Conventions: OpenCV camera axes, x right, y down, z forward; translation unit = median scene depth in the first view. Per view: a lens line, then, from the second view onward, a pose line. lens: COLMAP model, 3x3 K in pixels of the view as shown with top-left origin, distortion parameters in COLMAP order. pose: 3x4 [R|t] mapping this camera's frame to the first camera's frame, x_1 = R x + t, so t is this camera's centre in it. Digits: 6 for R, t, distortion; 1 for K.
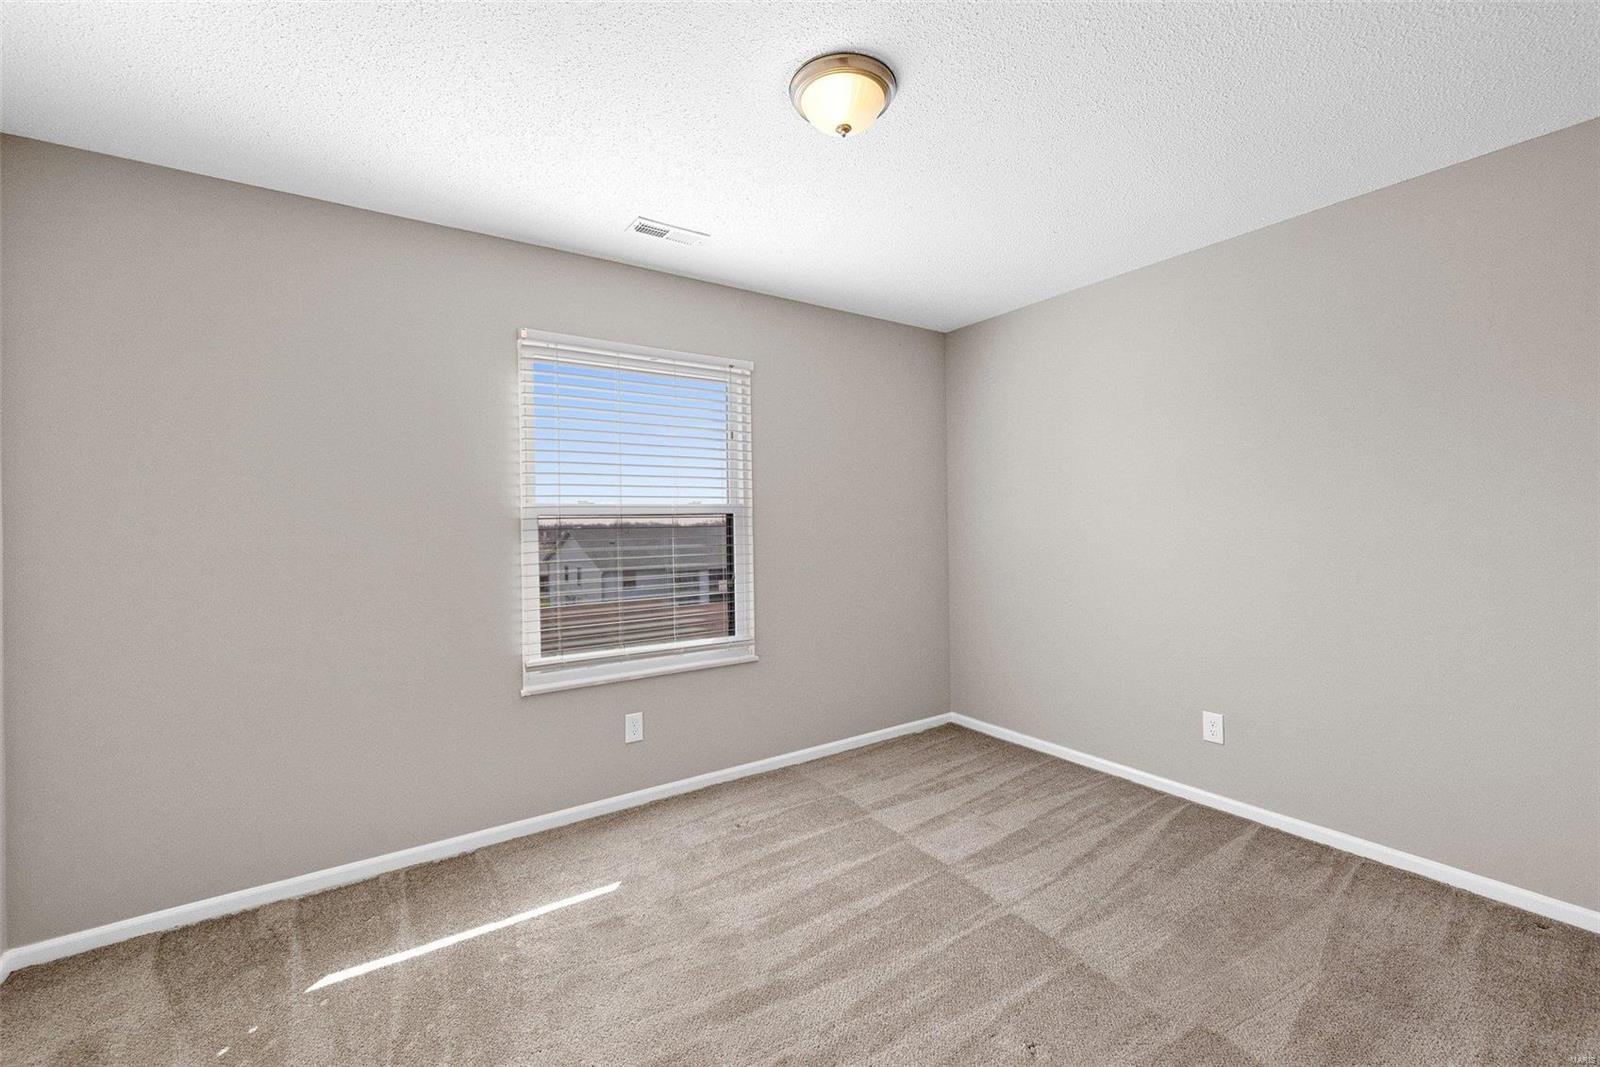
lens RADIAL K [[642.6, 0, 810.2], [0, 642.6, 523.2], [0, 0, 1]] dist [0.000661, -0.000103]
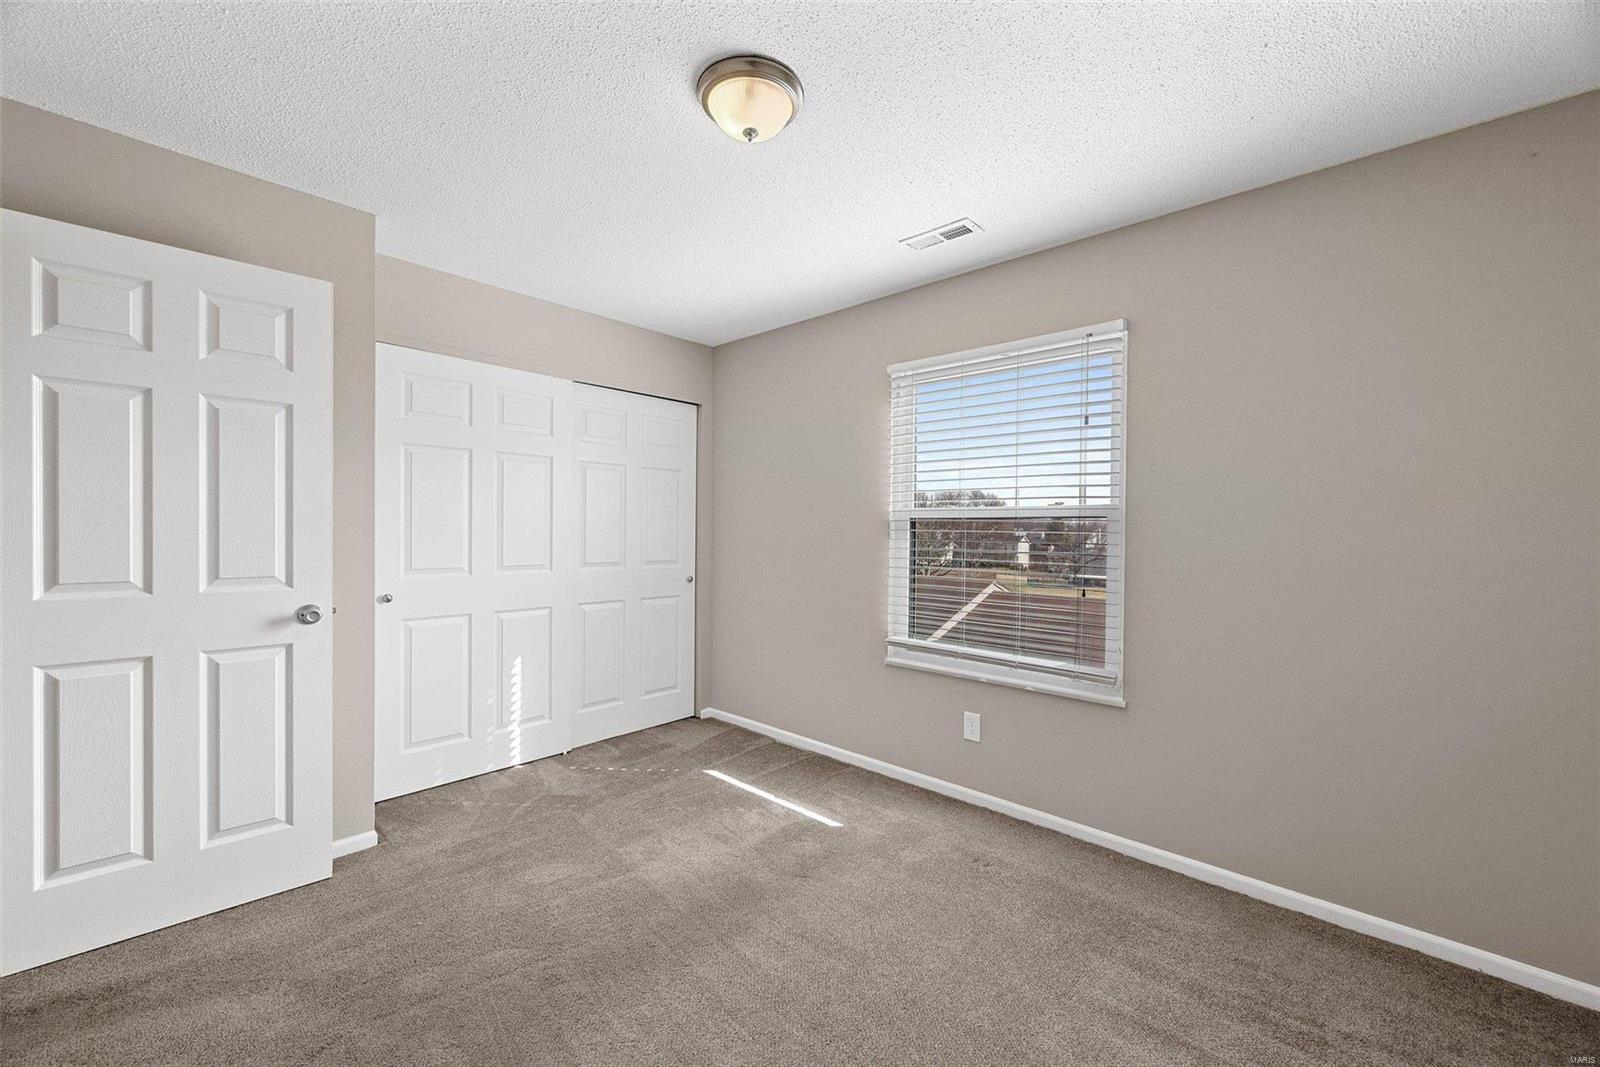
lens RADIAL K [[642.6, 0, 808.1], [0, 642.6, 537.7], [0, 0, 1]] dist [0.000661, -0.000103]
pose [[0.225608, 0.037892, -0.973481, 0.689633], [-0.010553, 0.999280, 0.036451, -0.017065], [0.974161, 0.002049, 0.225845, 0.549163]]
